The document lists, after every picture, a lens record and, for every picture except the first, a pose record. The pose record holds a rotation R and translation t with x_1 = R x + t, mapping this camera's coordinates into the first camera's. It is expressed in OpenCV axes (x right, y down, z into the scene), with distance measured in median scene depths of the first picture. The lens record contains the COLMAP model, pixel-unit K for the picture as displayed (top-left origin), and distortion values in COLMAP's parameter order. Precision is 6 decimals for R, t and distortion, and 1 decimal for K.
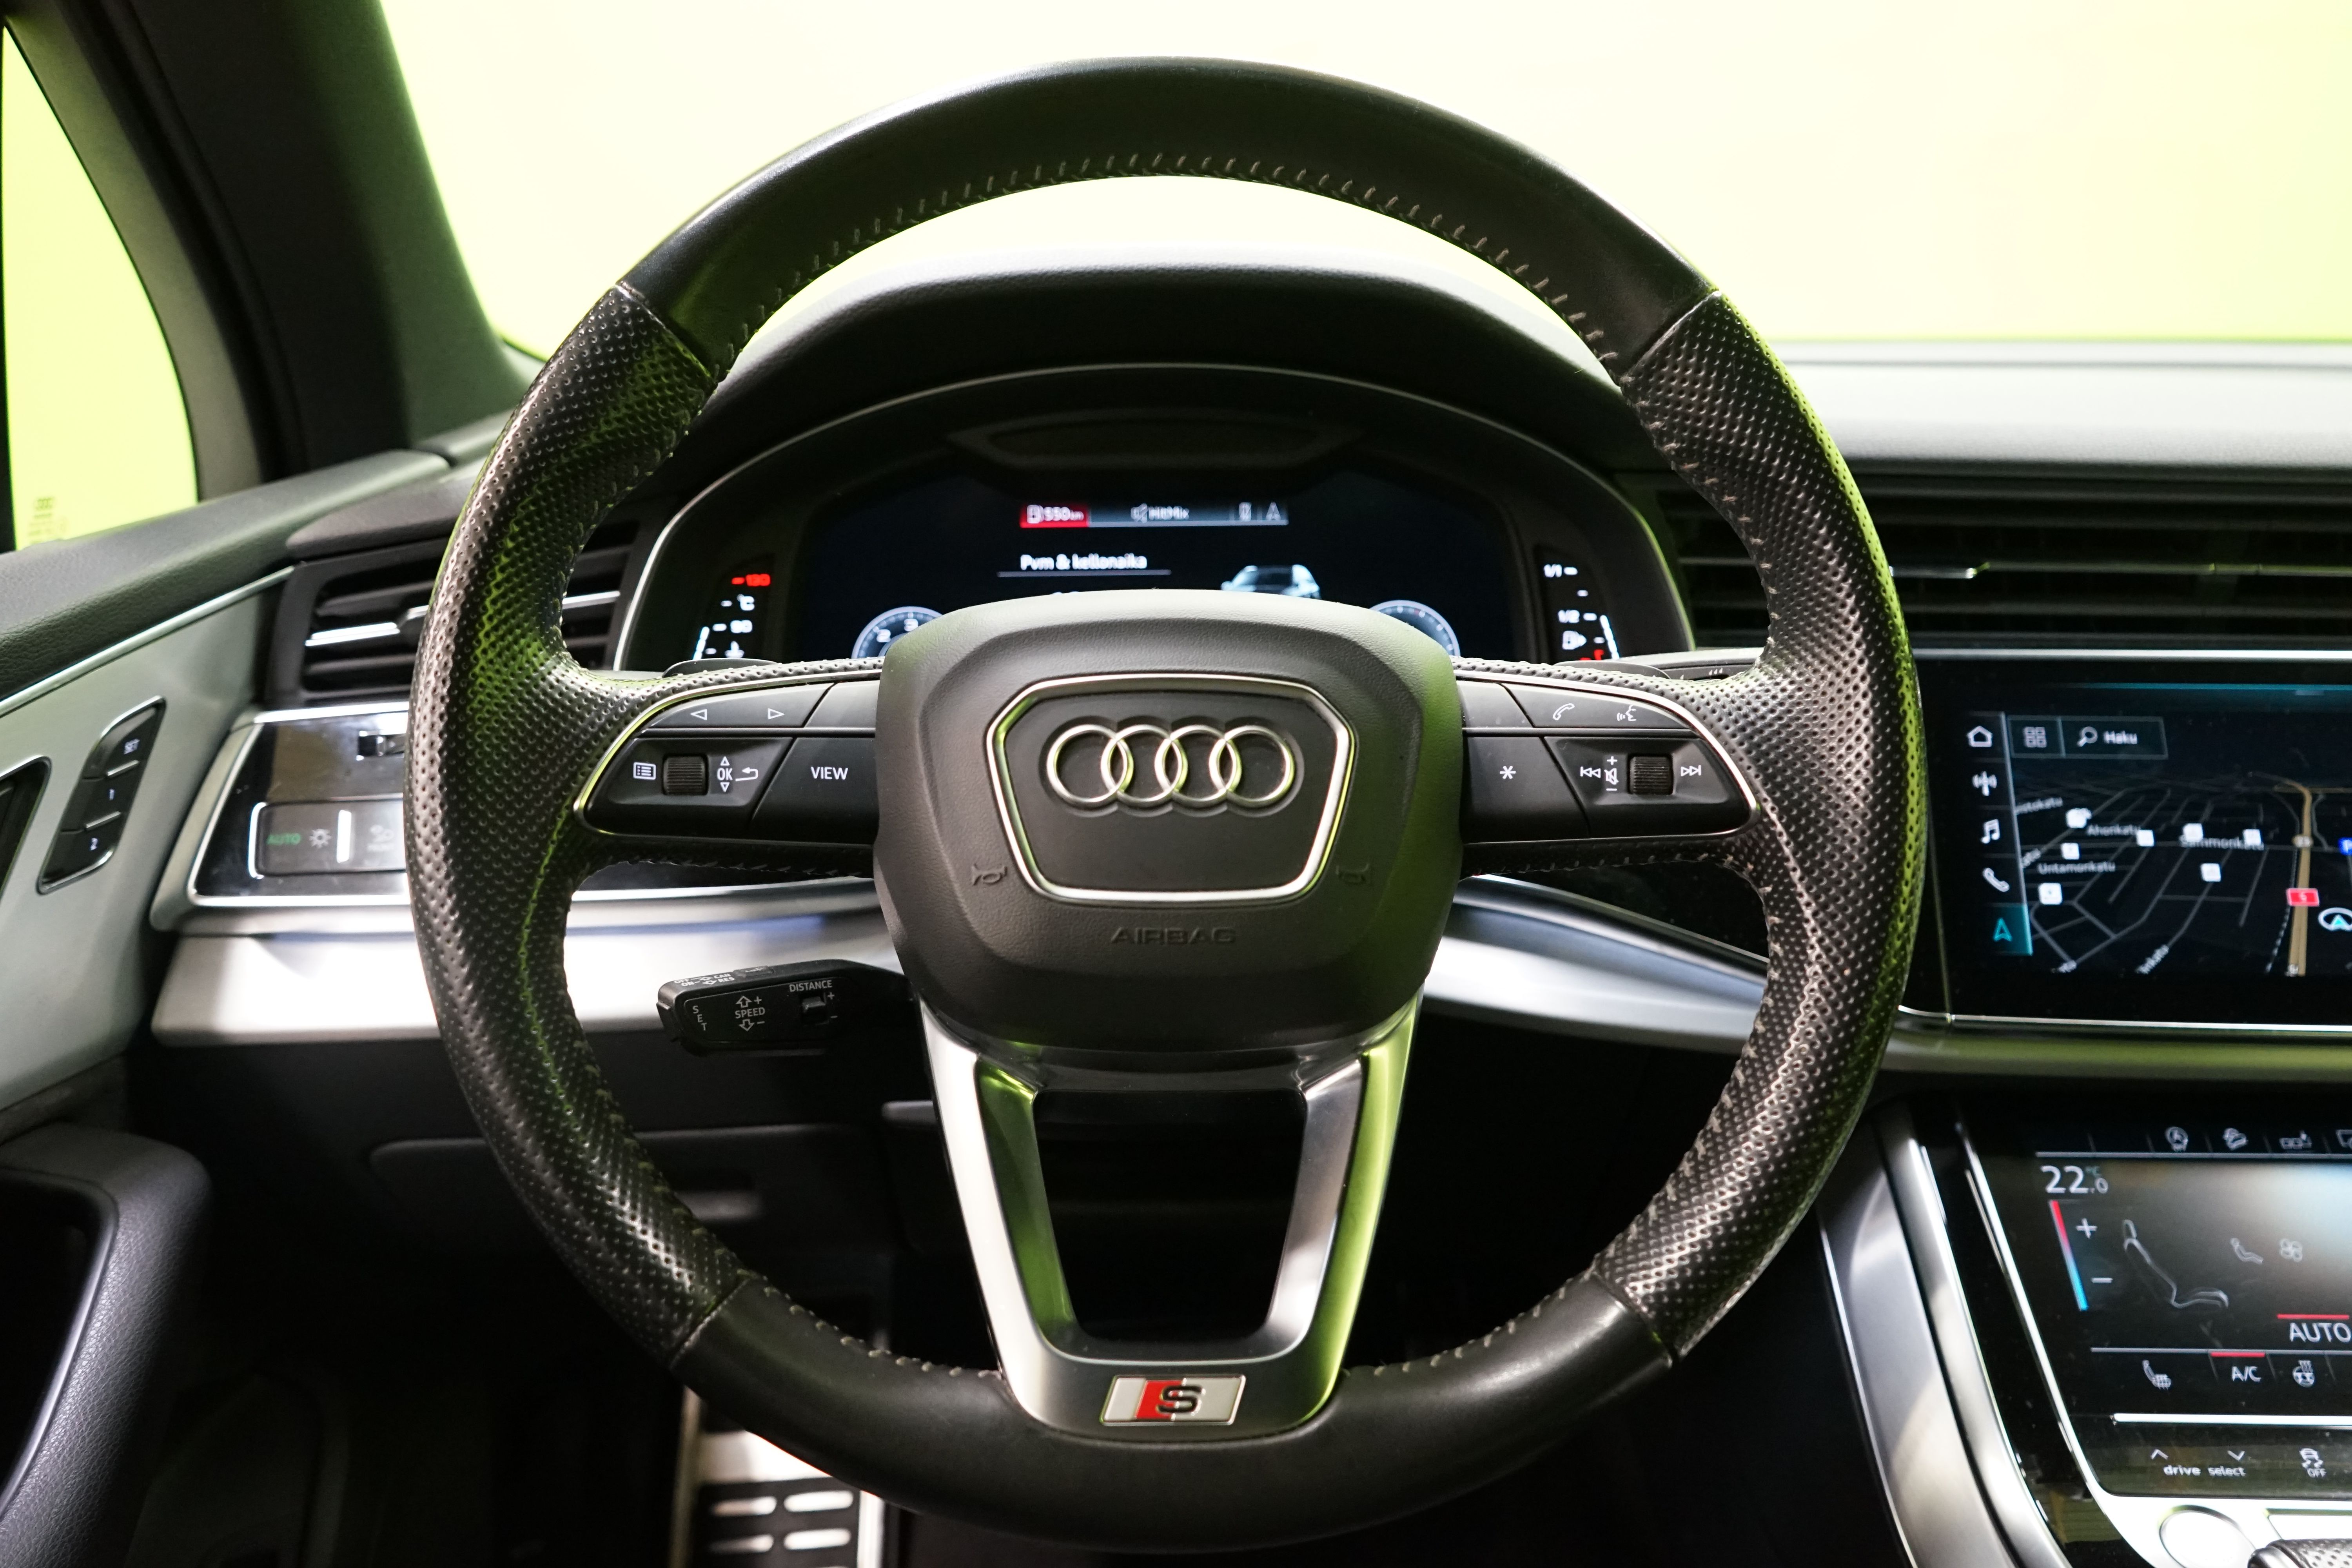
lens RADIAL K [[1891.5, 0, 1176.0], [0, 1891.5, 784.0], [0, 0, 1]] dist [-0.009677, -0.002023]
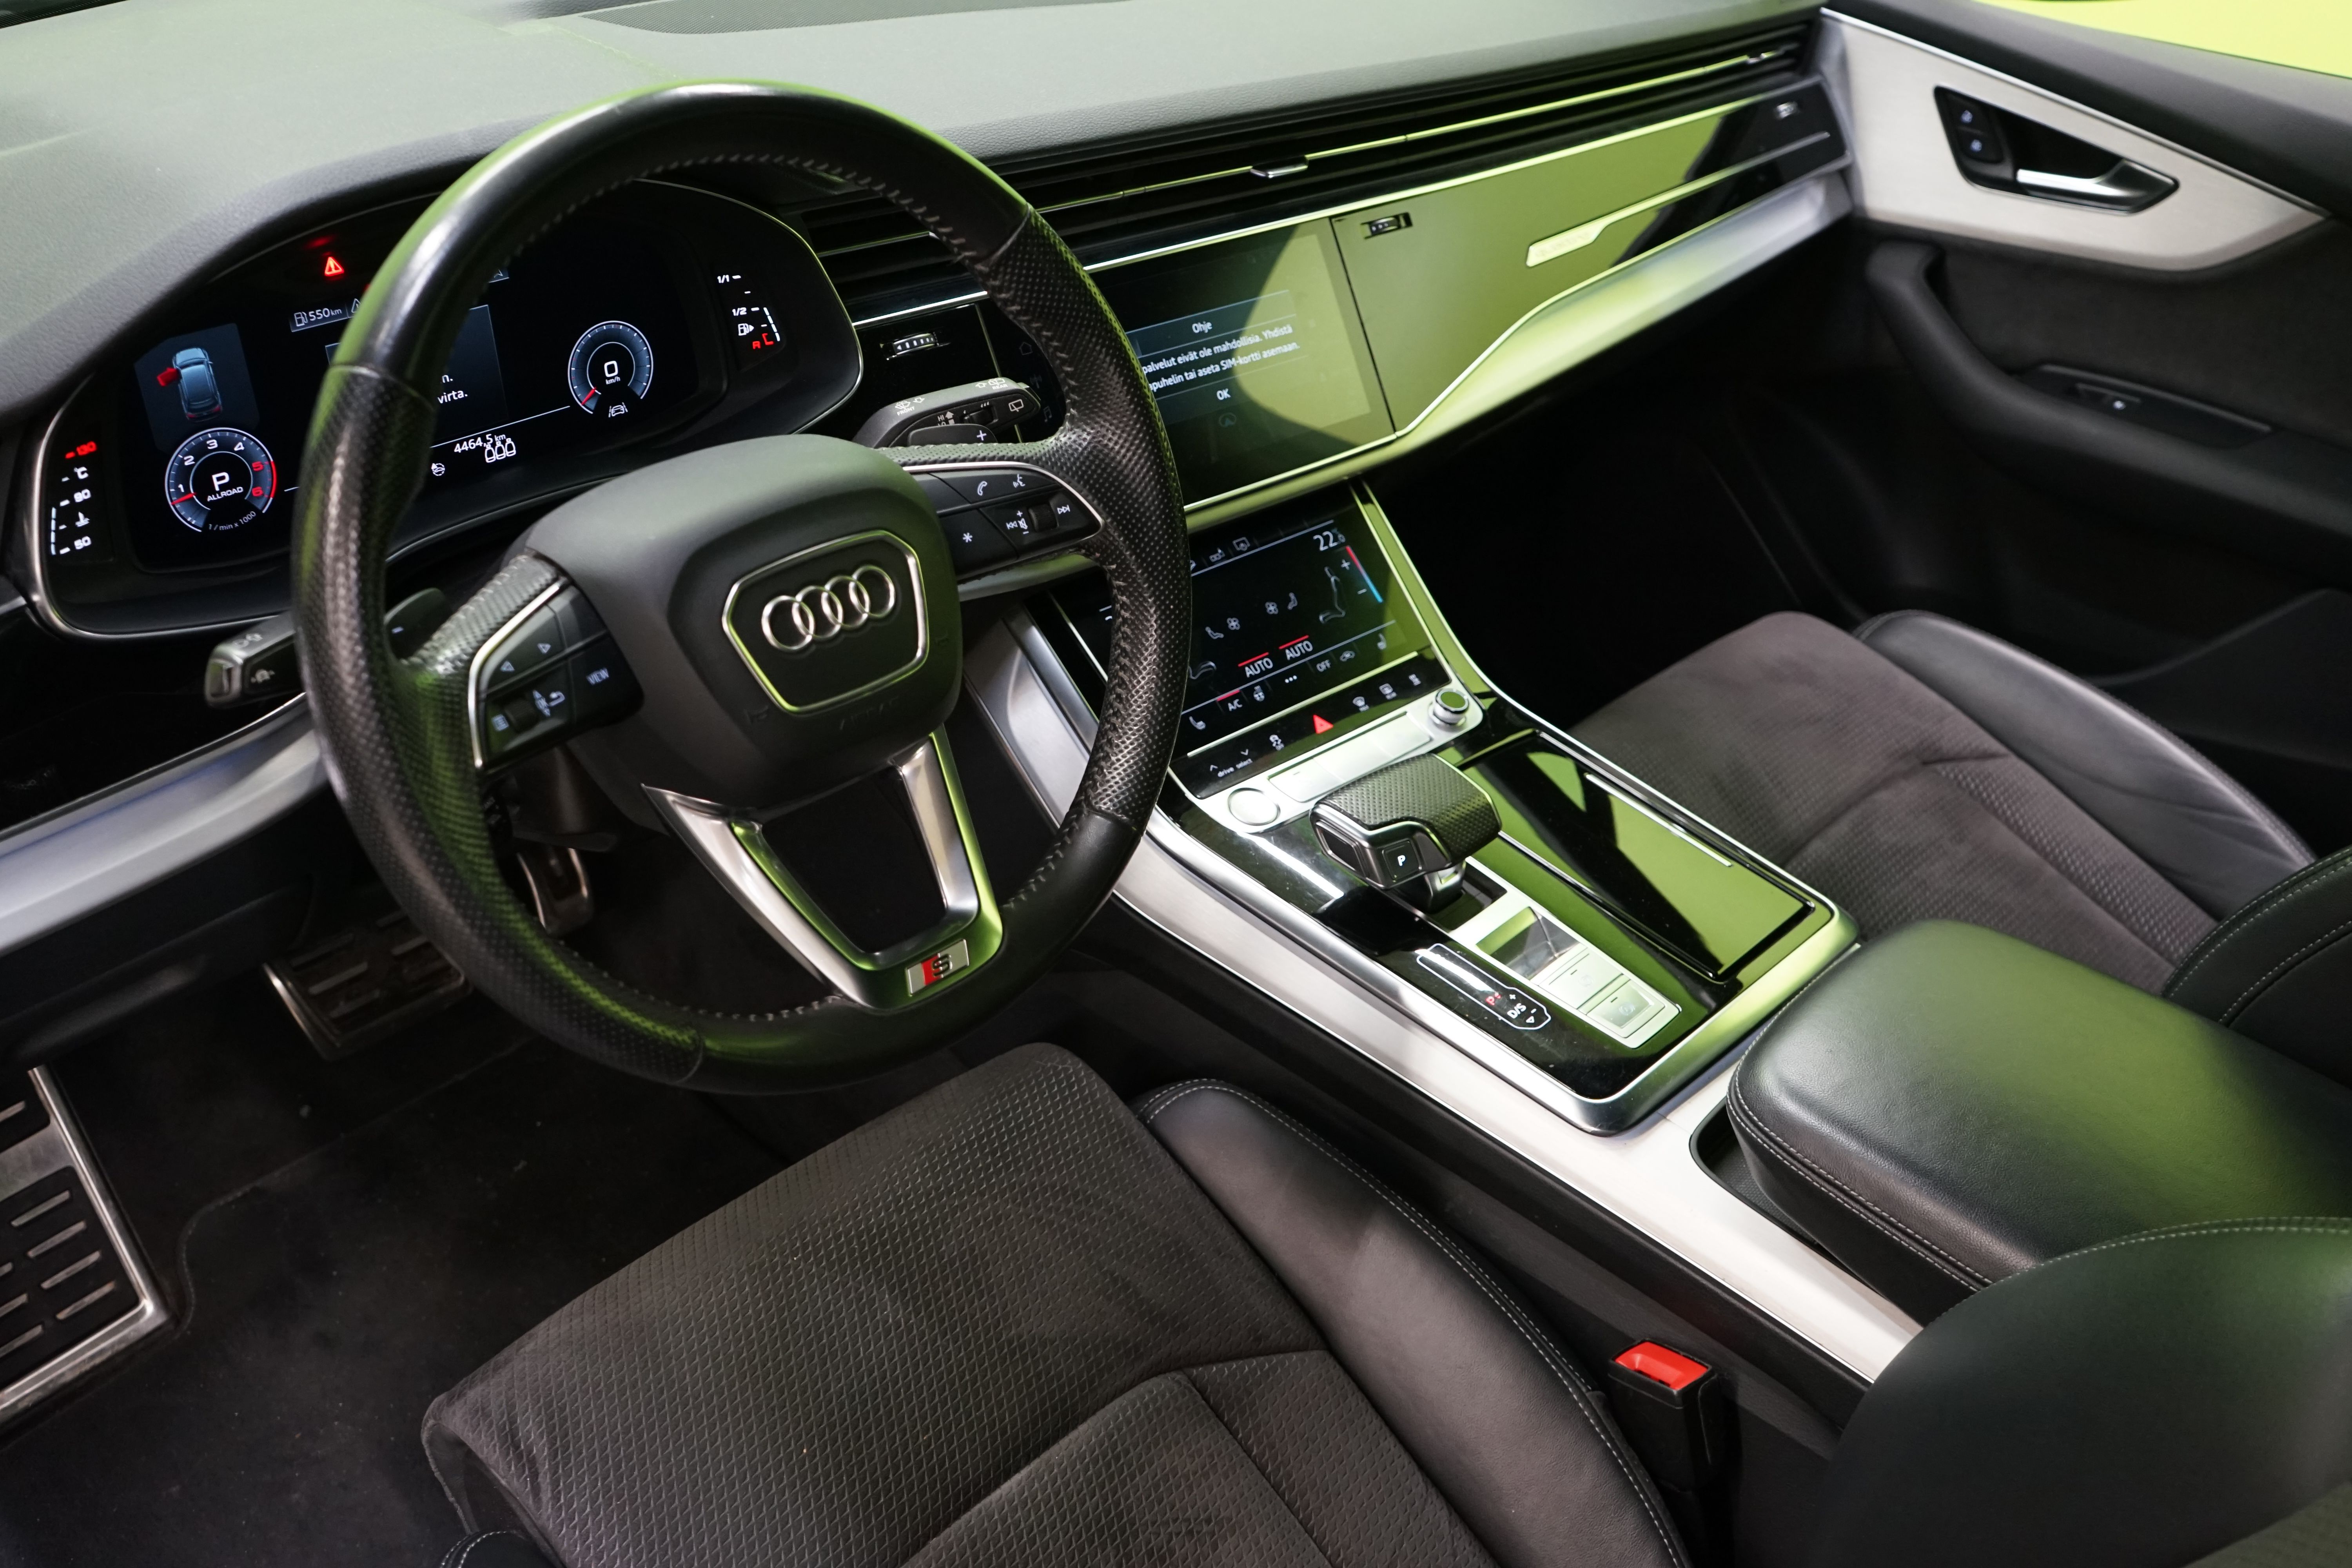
lens RADIAL K [[2094.8, 0, 1175.2], [0, 2094.8, 821.6], [0, 0, 1]] dist [-0.002333, -0.003451]
pose [[0.712397, -0.364589, 0.599637, -0.653024], [0.113111, 0.902938, 0.414620, -0.387924], [-0.692601, -0.227548, 0.684490, -0.295205]]
